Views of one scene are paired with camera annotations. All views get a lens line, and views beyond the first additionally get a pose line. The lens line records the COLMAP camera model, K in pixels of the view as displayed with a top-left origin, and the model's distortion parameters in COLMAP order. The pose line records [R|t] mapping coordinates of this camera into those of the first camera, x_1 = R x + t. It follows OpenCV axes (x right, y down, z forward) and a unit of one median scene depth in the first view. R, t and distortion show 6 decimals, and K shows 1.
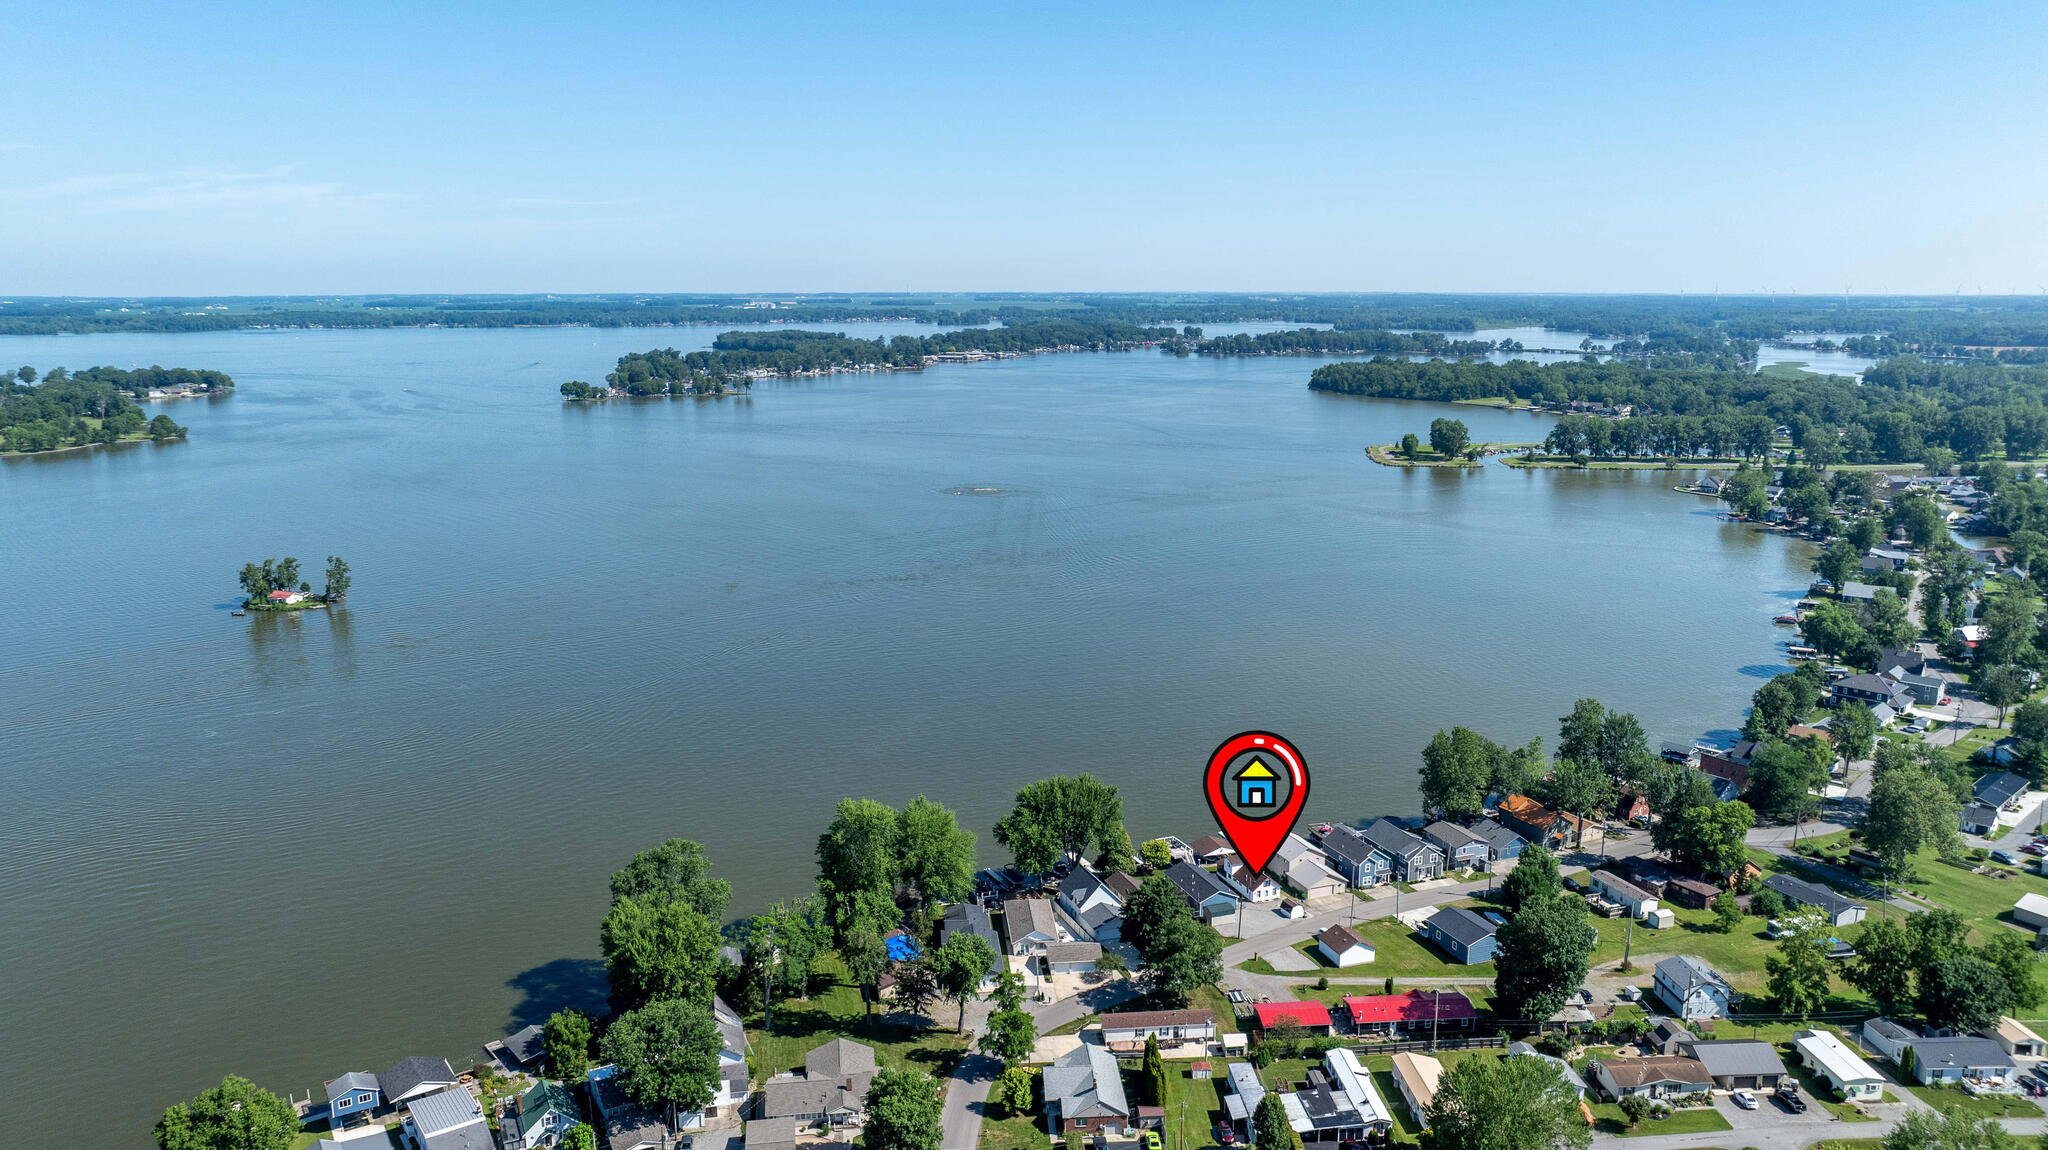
lens RADIAL K [[1441.4, 0, 1024.0], [0, 1441.4, 575.0], [0, 0, 1]] dist [-0.011489, 0.004758]
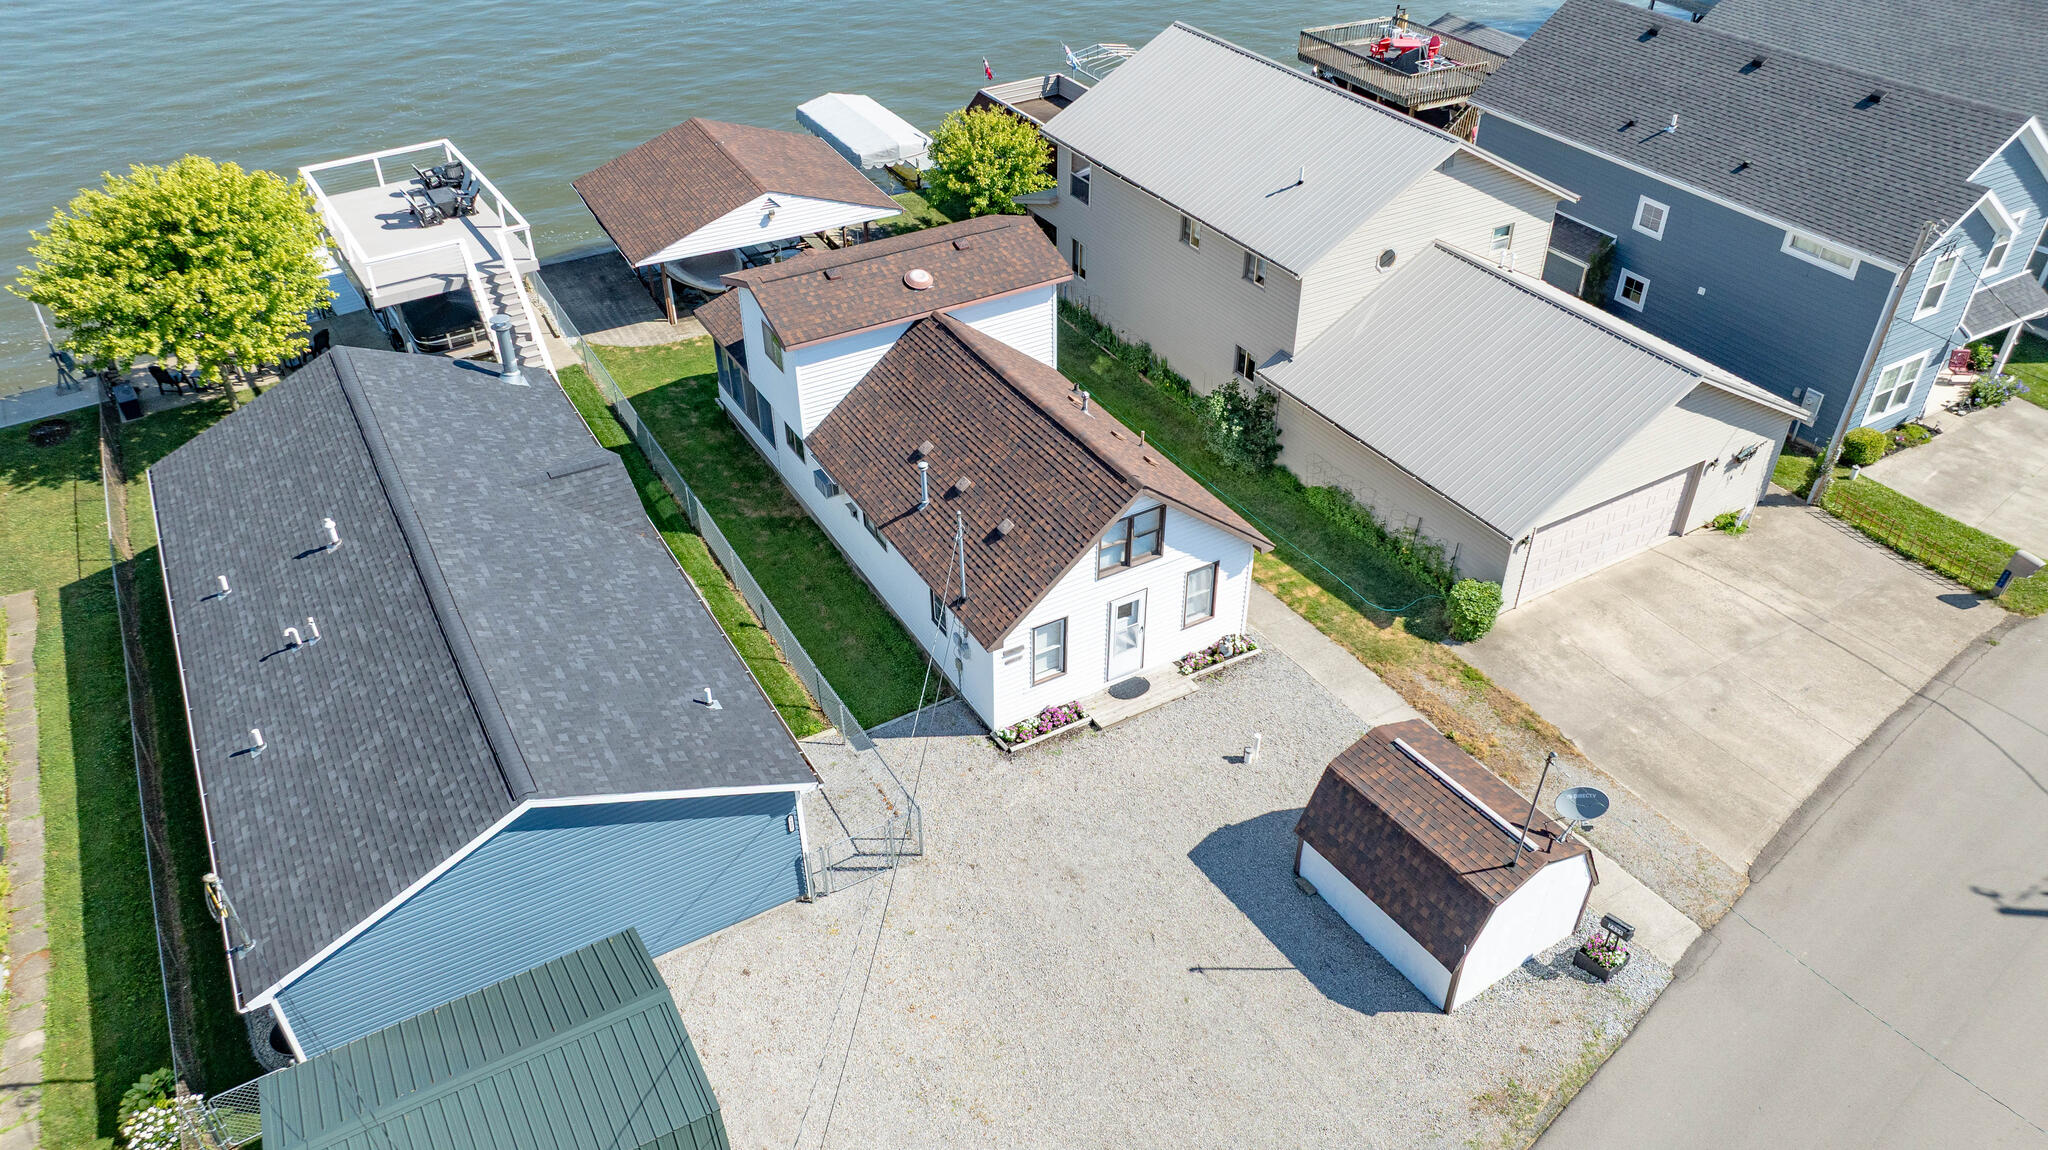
lens RADIAL K [[1441.4, 0, 1024.0], [0, 1441.4, 575.0], [0, 0, 1]] dist [-0.011489, 0.004758]
pose [[0.984454, -0.103513, 0.141901, 0.144371], [0.033769, 0.904362, 0.425427, 0.171572], [-0.172367, -0.414022, 0.893798, 0.893728]]
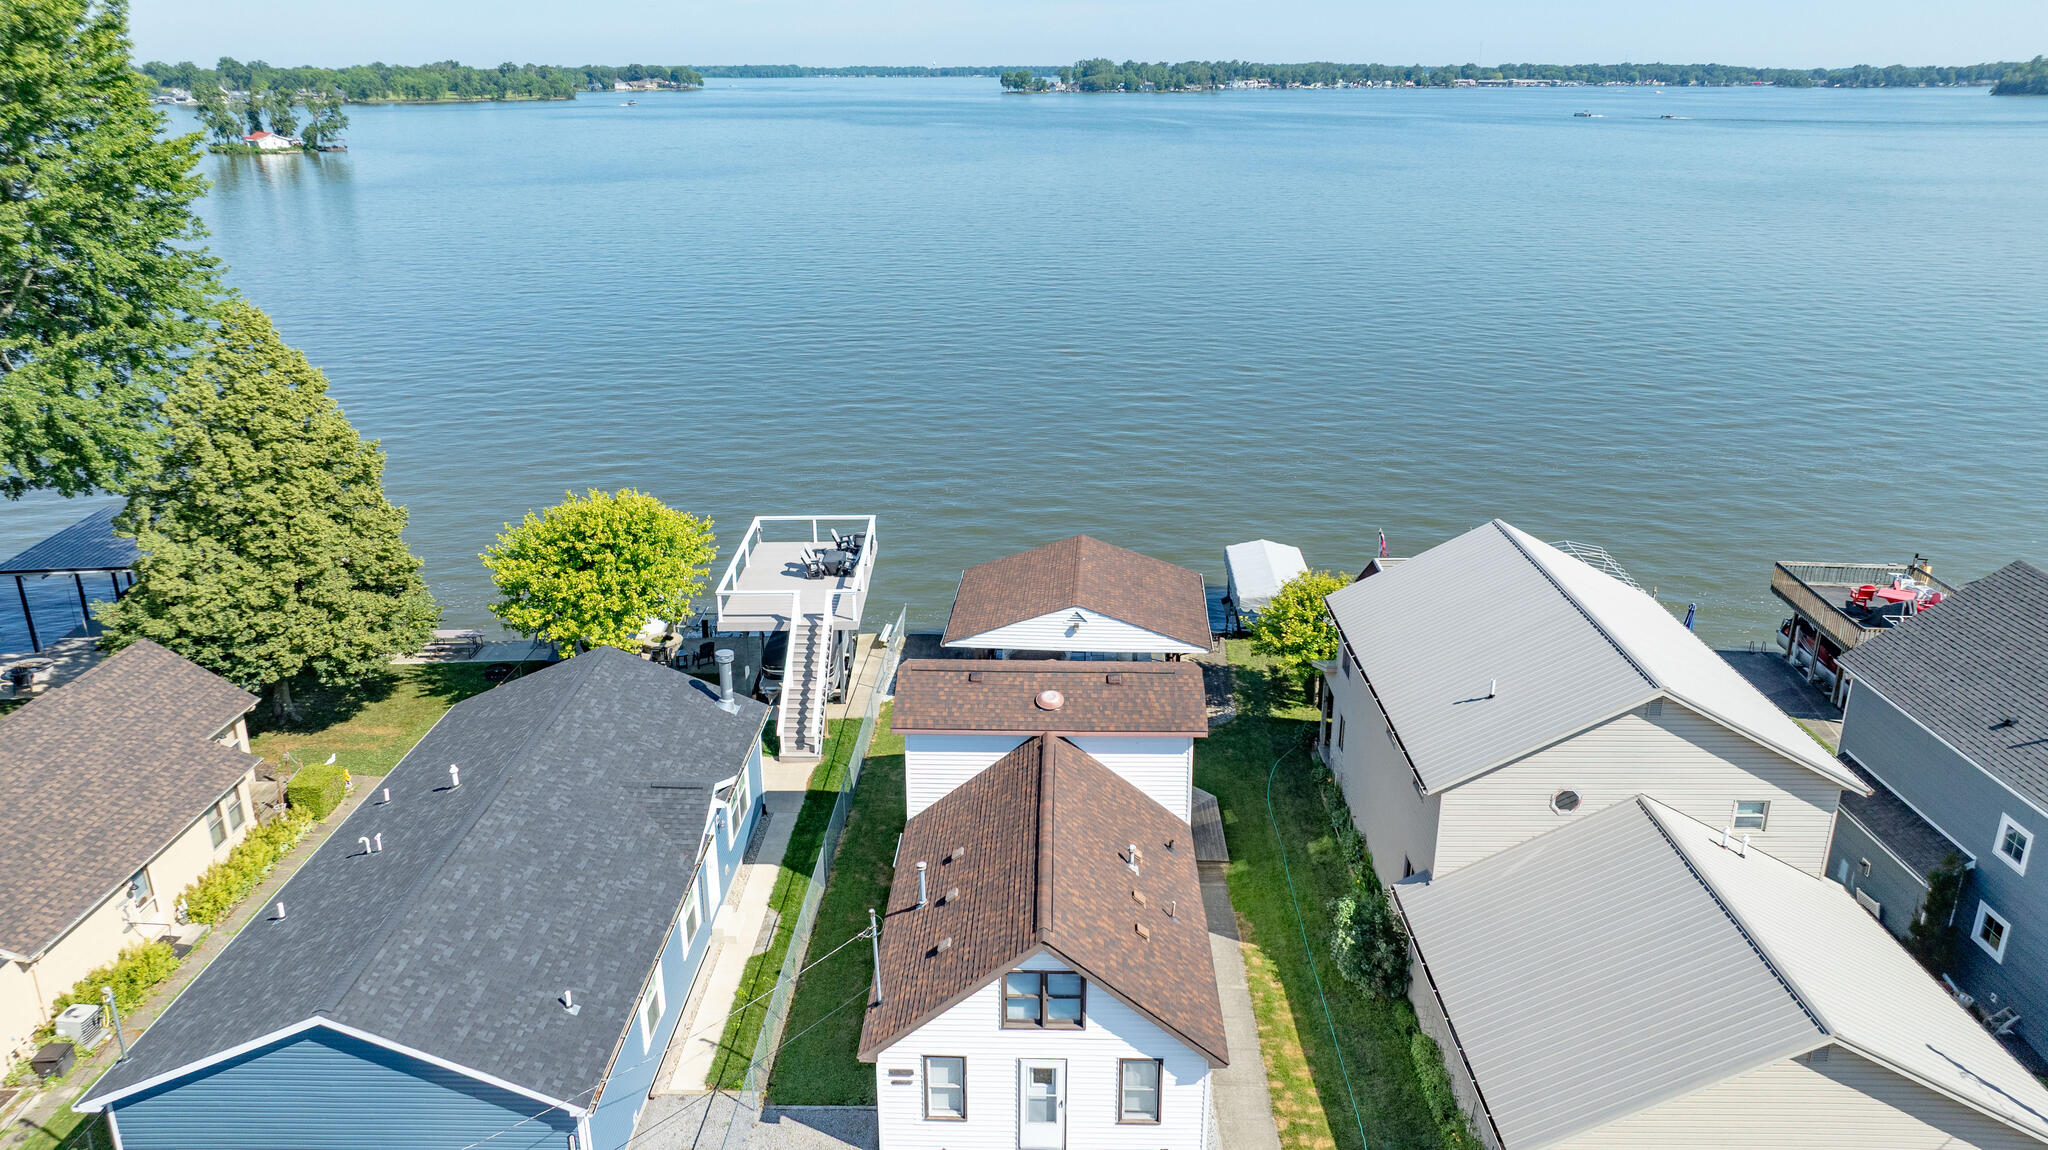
lens RADIAL K [[1441.4, 0, 1024.0], [0, 1441.4, 575.0], [0, 0, 1]] dist [-0.011489, 0.004758]
pose [[0.931776, 0.124400, -0.341054, 0.189293], [-0.074872, 0.985110, 0.154765, 0.170608], [0.355228, -0.118671, 0.927216, 0.898076]]
